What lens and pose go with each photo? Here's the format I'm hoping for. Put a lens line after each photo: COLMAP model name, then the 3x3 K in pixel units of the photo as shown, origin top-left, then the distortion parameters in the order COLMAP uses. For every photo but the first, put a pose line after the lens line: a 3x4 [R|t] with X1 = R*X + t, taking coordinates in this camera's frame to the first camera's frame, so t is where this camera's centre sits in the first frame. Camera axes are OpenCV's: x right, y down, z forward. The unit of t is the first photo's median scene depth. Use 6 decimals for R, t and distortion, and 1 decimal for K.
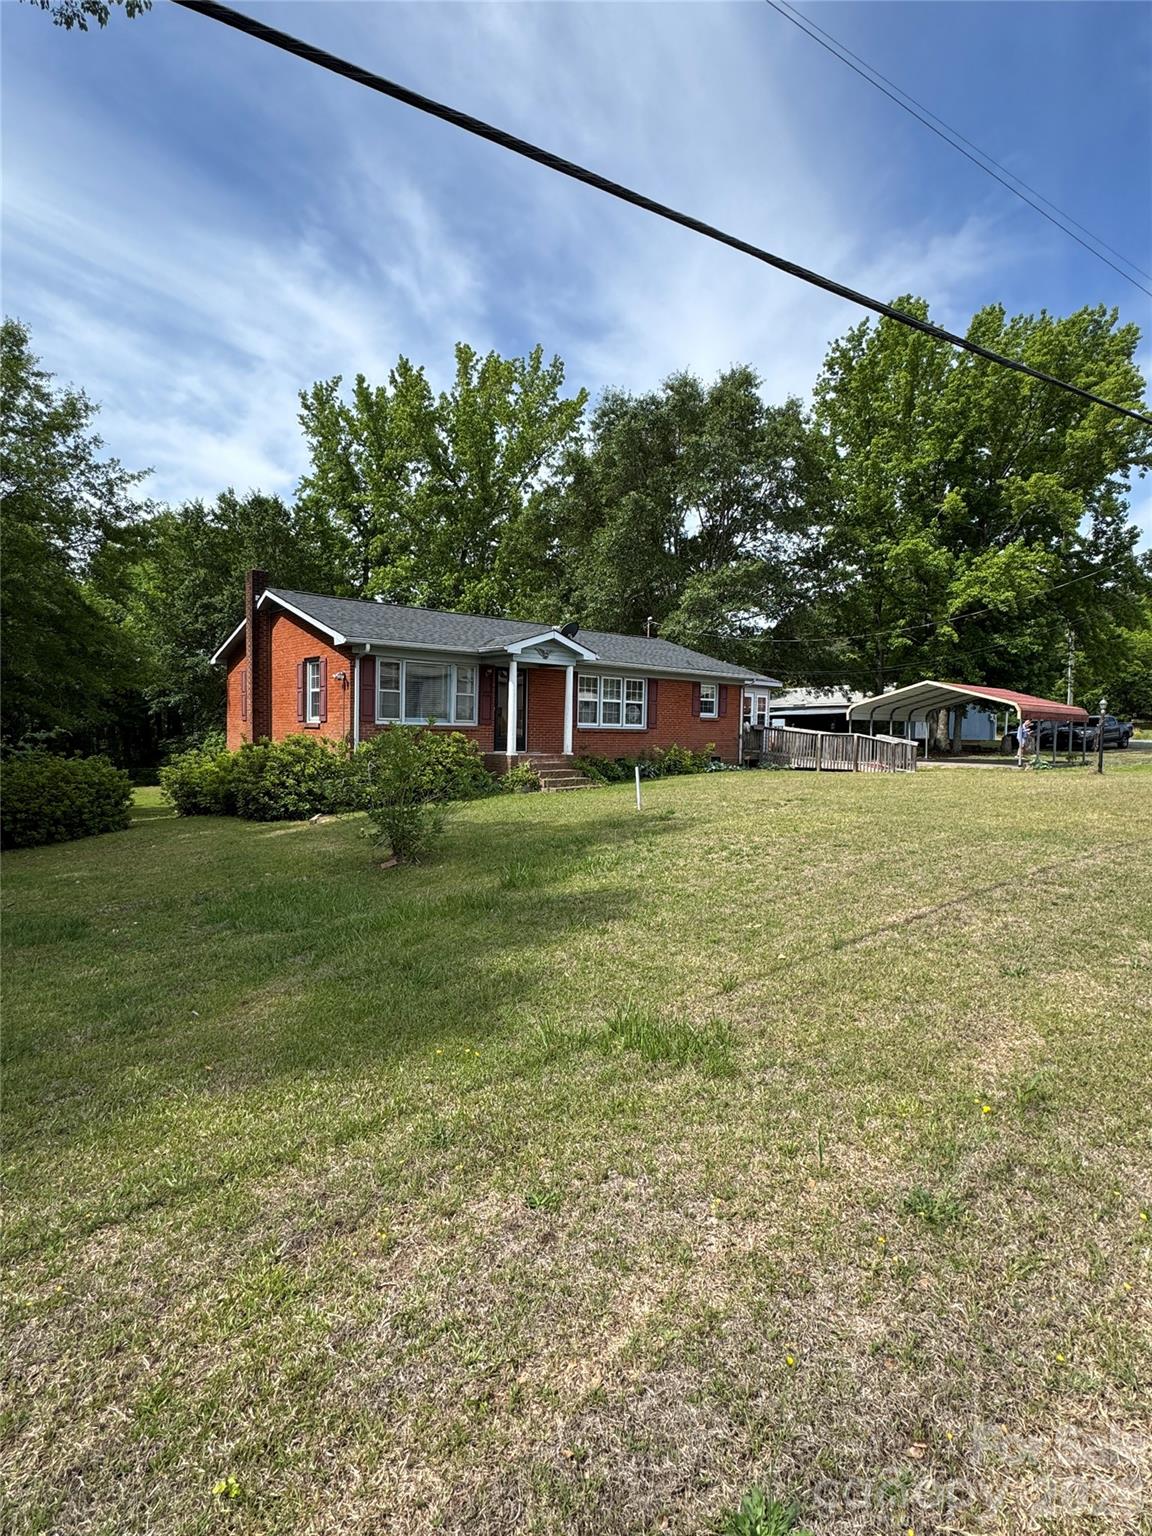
lens RADIAL K [[859.3, 0, 576.0], [0, 859.3, 768.0], [0, 0, 1]] dist [0.035239, 0.000269]
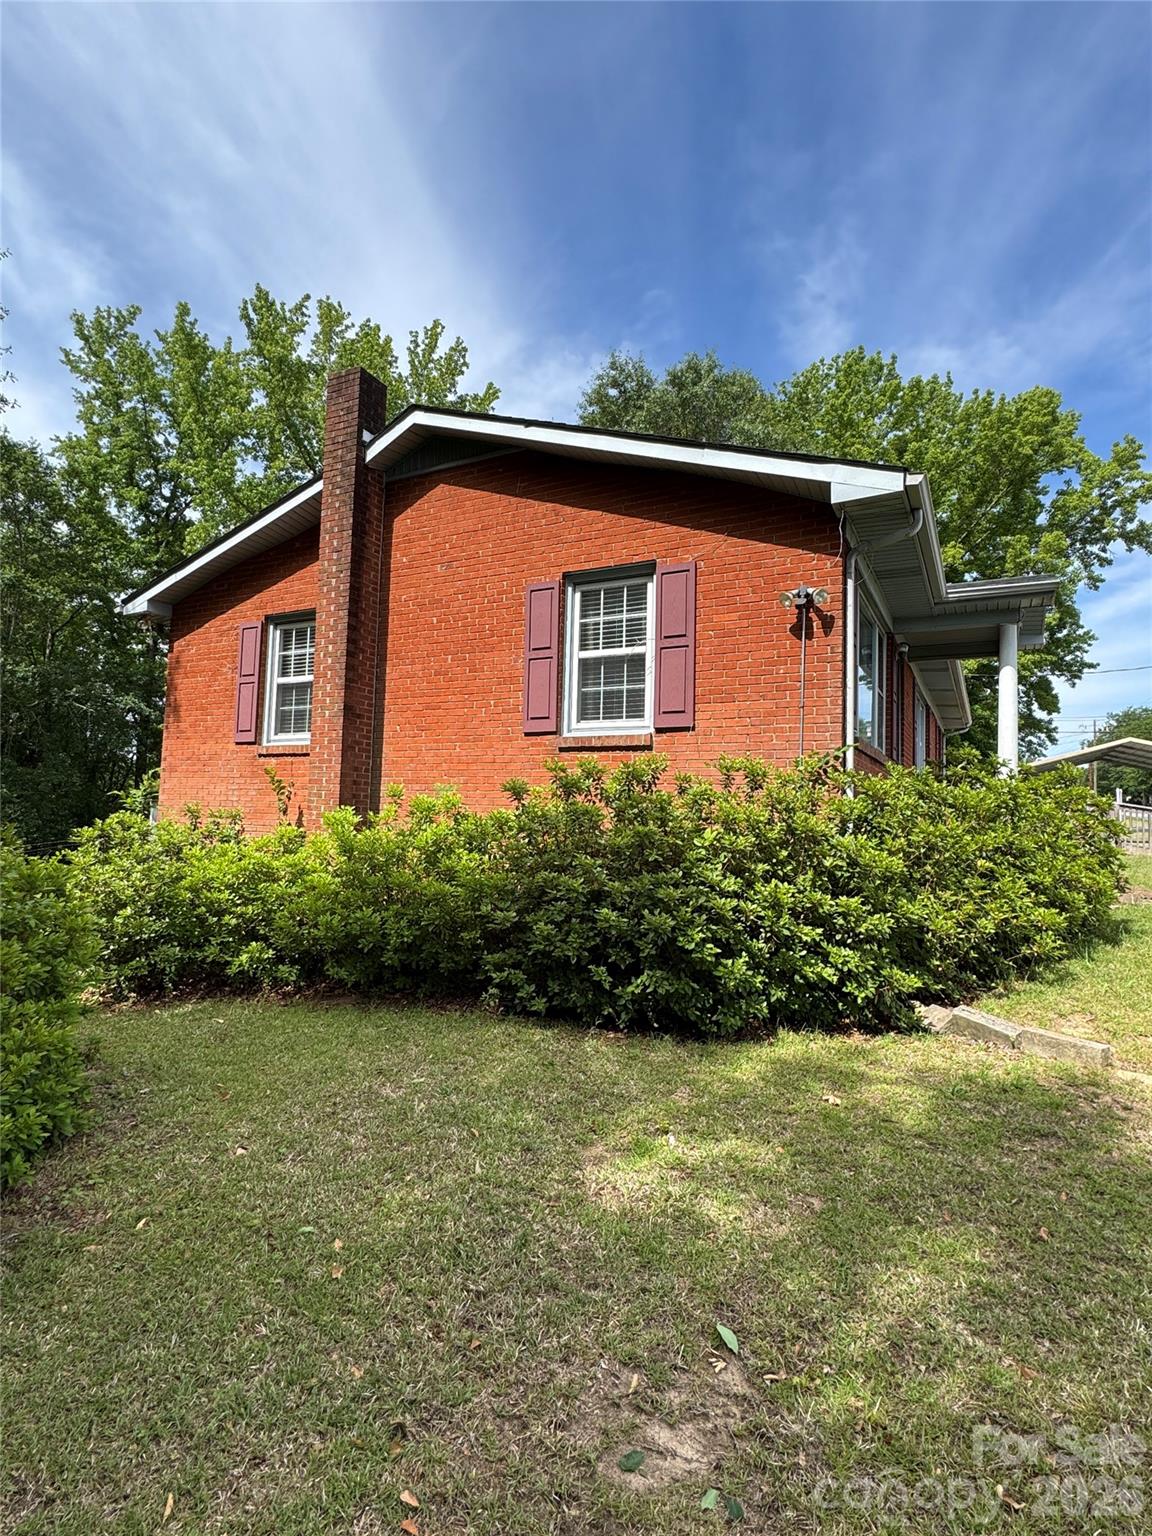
lens RADIAL K [[859.3, 0, 576.0], [0, 859.3, 768.0], [0, 0, 1]] dist [0.035239, 0.000269]
pose [[0.931202, 0.042236, 0.362048, -0.195445], [-0.001472, 0.993692, -0.112138, 0.013769], [-0.364501, 0.103890, 0.925390, 0.248704]]
